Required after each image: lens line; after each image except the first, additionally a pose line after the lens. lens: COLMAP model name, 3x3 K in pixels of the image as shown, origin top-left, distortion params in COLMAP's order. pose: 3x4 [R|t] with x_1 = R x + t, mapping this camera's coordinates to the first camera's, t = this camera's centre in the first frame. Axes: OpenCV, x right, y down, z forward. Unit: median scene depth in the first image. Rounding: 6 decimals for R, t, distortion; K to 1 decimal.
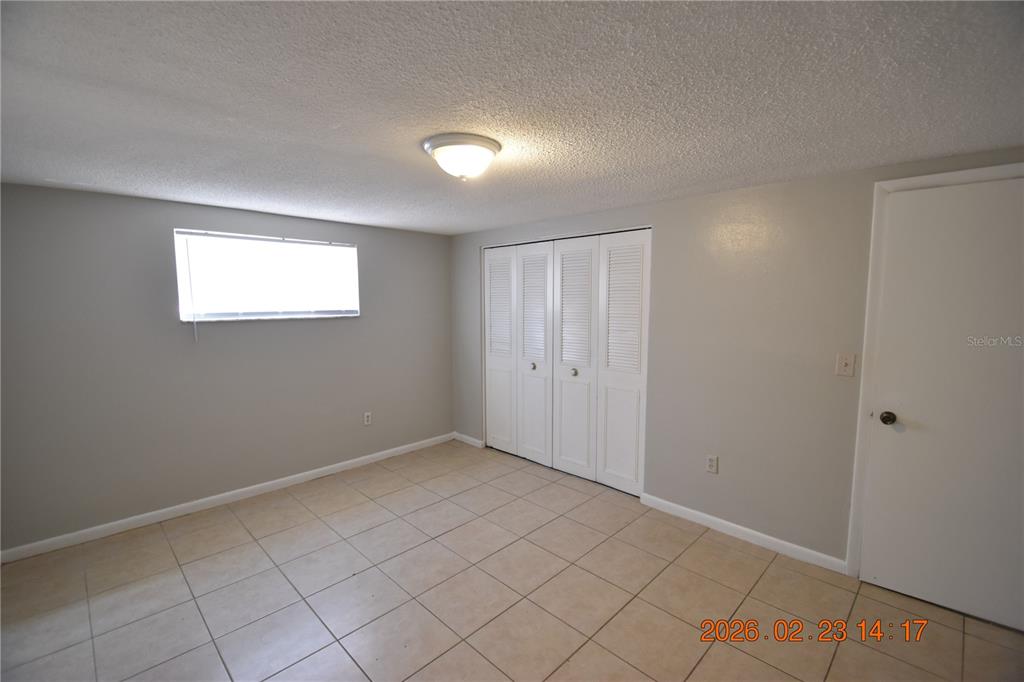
lens RADIAL K [[449.0, 0, 510.5], [0, 449.0, 347.0], [0, 0, 1]] dist [0.016681, -0.016329]
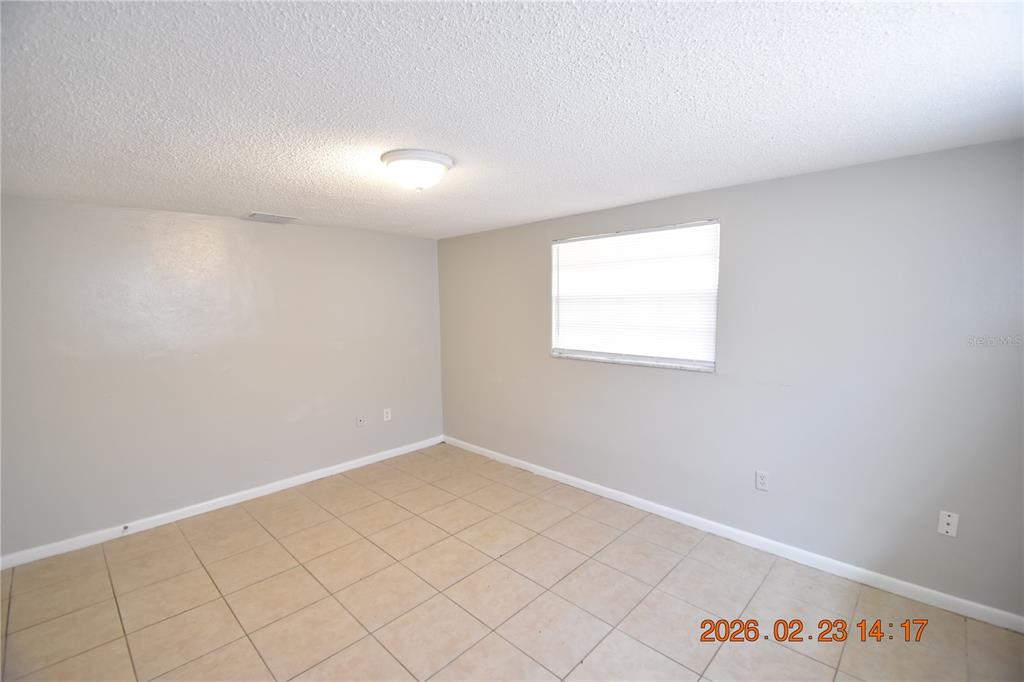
lens RADIAL K [[449.0, 0, 510.5], [0, 449.0, 347.0], [0, 0, 1]] dist [0.016681, -0.016329]
pose [[-0.999721, 0.019922, -0.012693, -0.157039], [0.016677, 0.975808, 0.217993, -0.120638], [0.016729, 0.217720, -0.975868, 1.120611]]
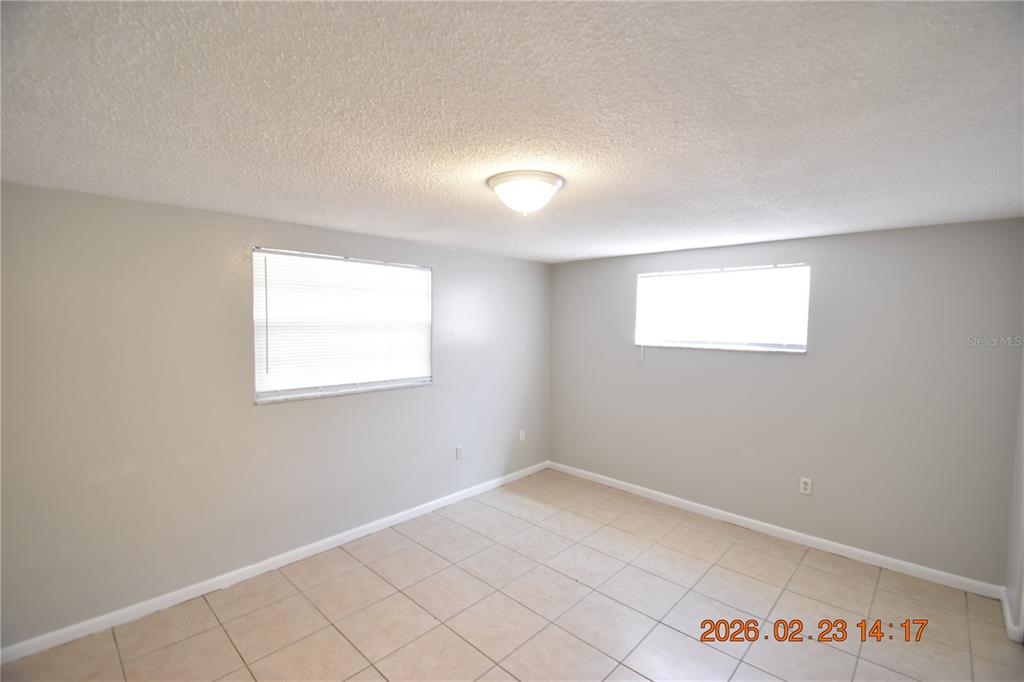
lens RADIAL K [[449.0, 0, 510.5], [0, 449.0, 347.0], [0, 0, 1]] dist [0.016681, -0.016329]
pose [[0.028861, 0.055027, -0.998068, 0.485118], [-0.125818, 0.990742, 0.050985, -0.059212], [0.991633, 0.124104, 0.035518, 0.508240]]
